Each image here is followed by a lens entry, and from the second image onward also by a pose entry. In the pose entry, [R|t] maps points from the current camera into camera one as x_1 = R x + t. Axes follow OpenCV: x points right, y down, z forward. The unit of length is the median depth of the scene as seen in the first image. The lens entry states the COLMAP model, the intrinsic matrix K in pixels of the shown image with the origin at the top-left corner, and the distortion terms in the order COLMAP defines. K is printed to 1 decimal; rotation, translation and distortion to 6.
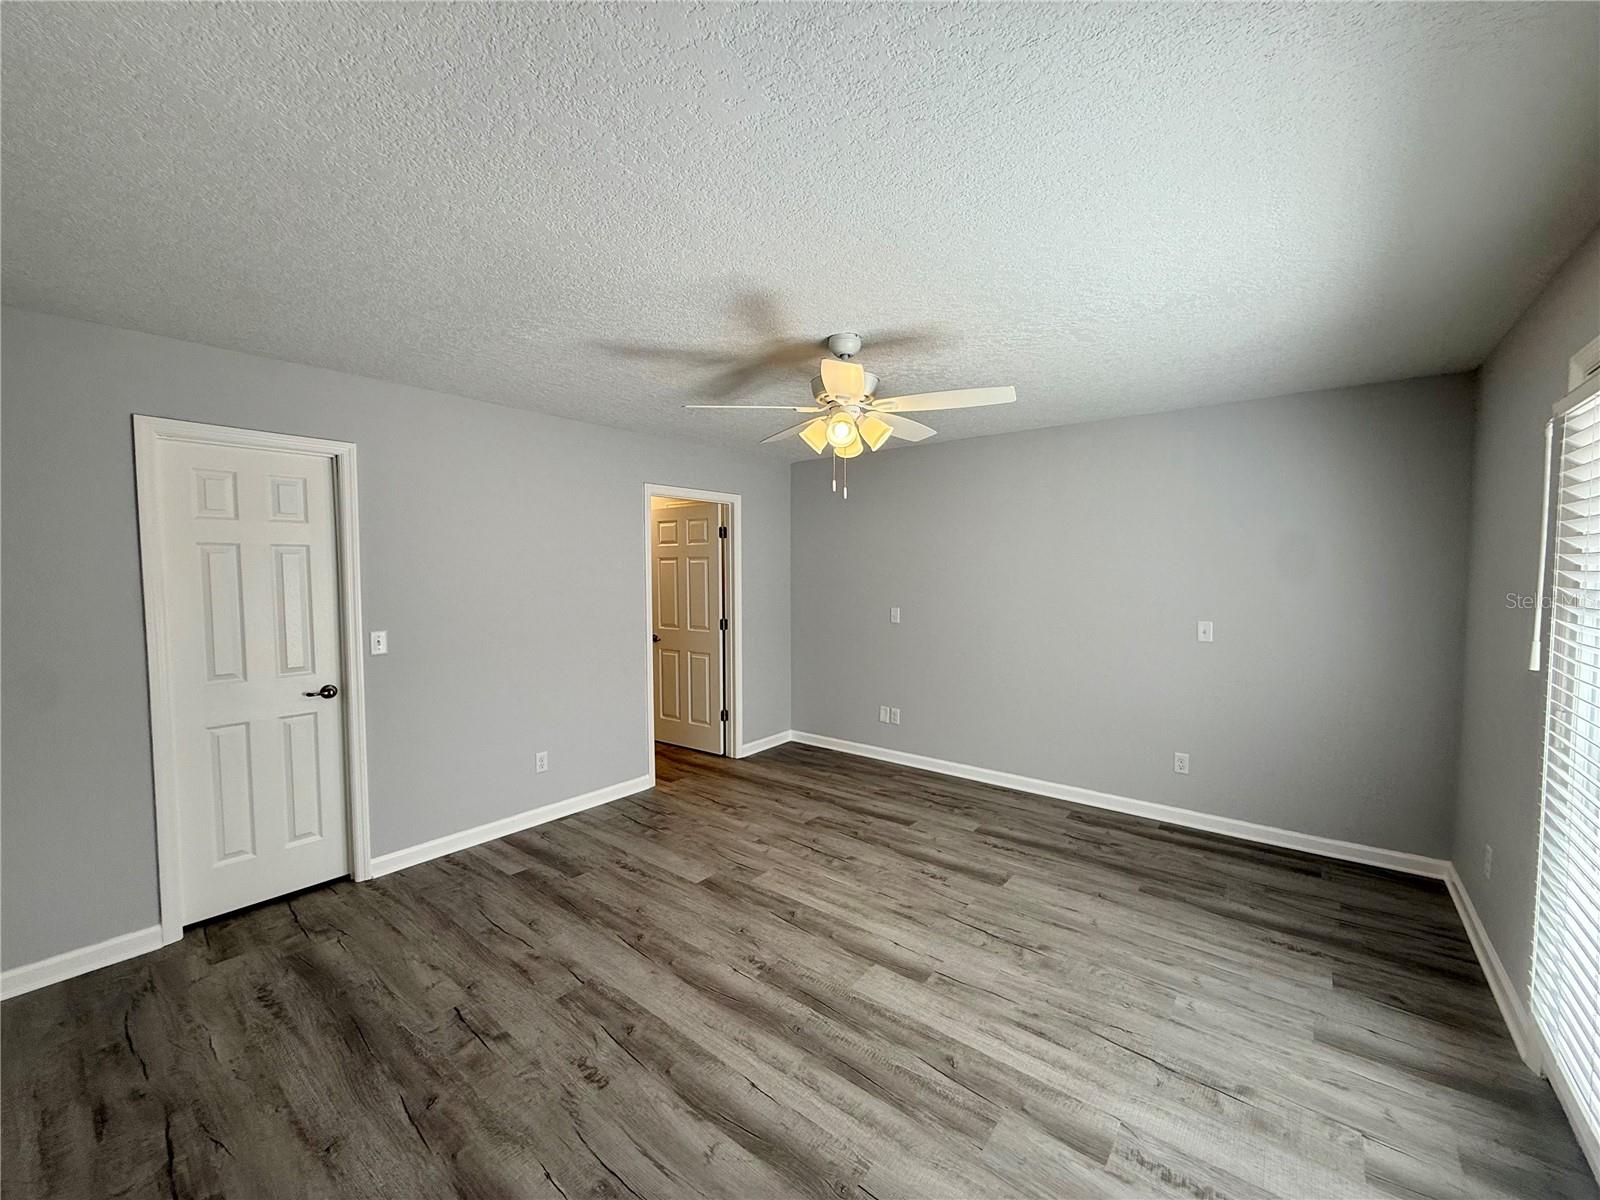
lens RADIAL K [[637.3, 0, 796.3], [0, 637.3, 602.6], [0, 0, 1]] dist [-0.000924, 0.000558]
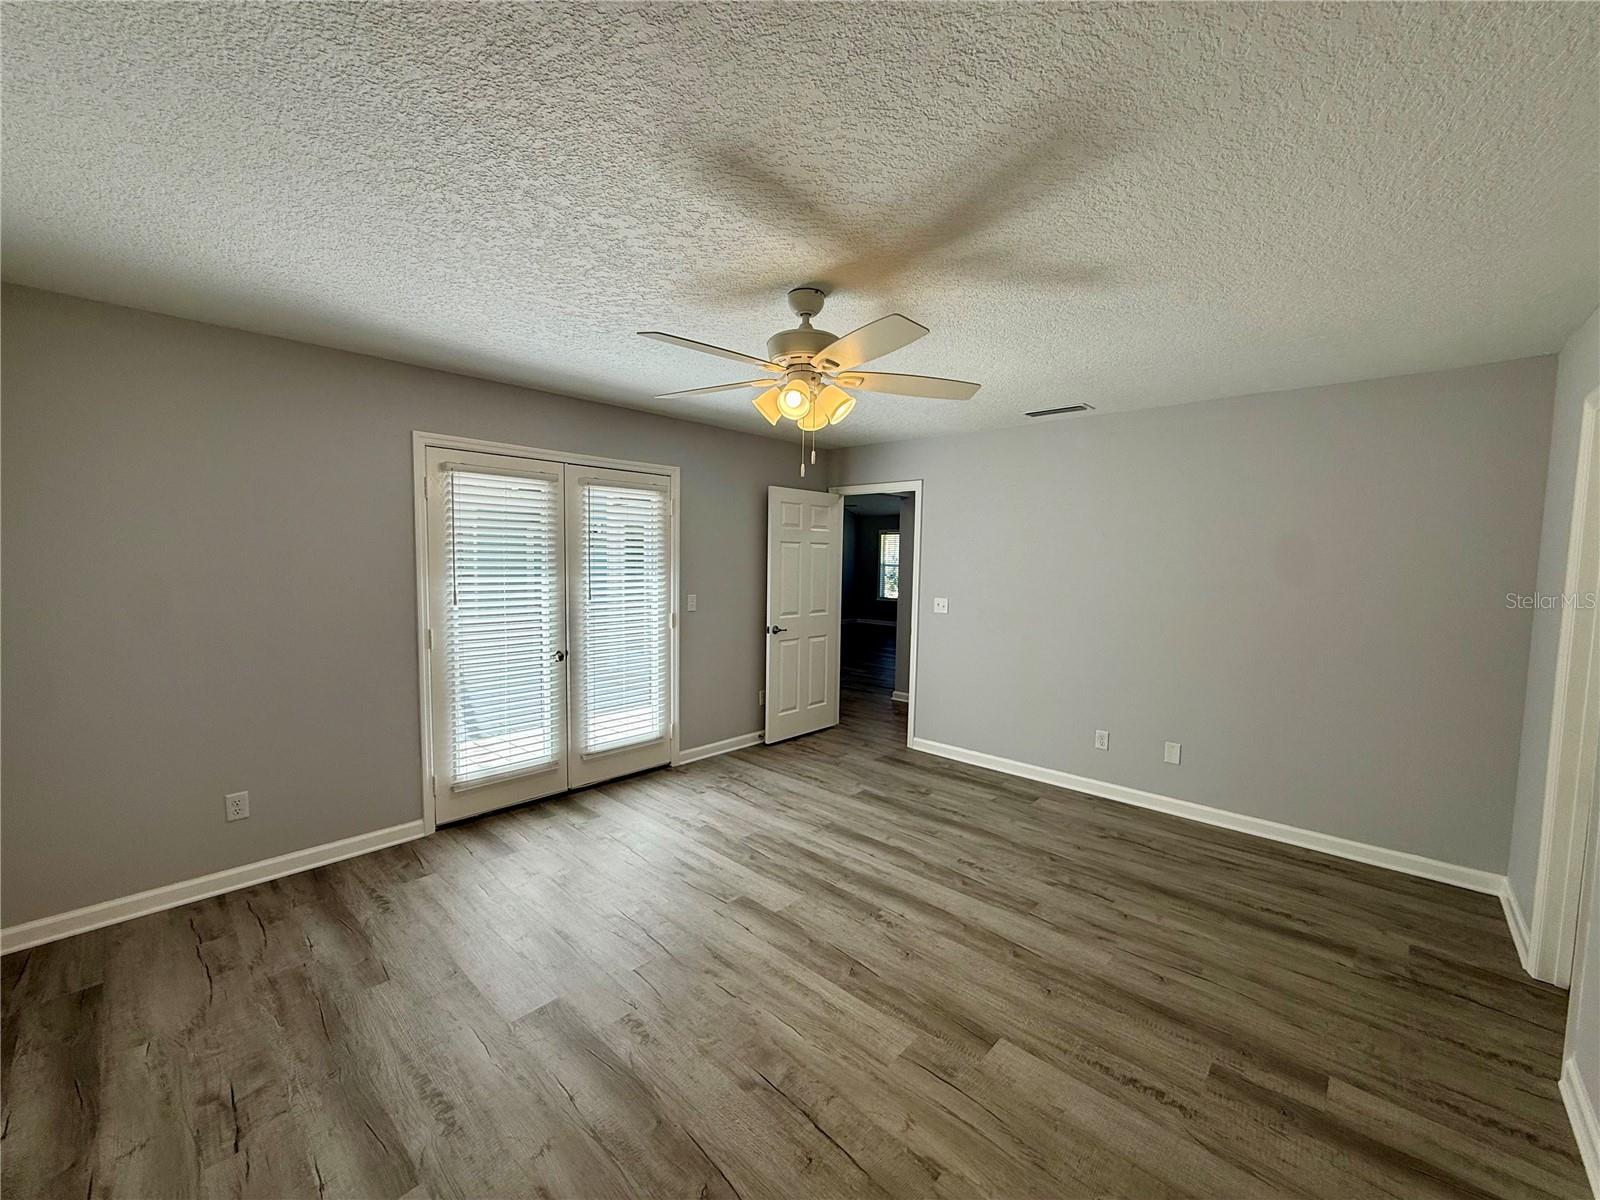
lens RADIAL K [[637.3, 0, 796.3], [0, 637.3, 602.6], [0, 0, 1]] dist [-0.000924, 0.000558]
pose [[-0.997050, -0.019787, 0.074164, 0.015731], [-0.010586, 0.992418, 0.122453, -0.094309], [-0.076025, 0.121306, -0.989699, 1.855352]]
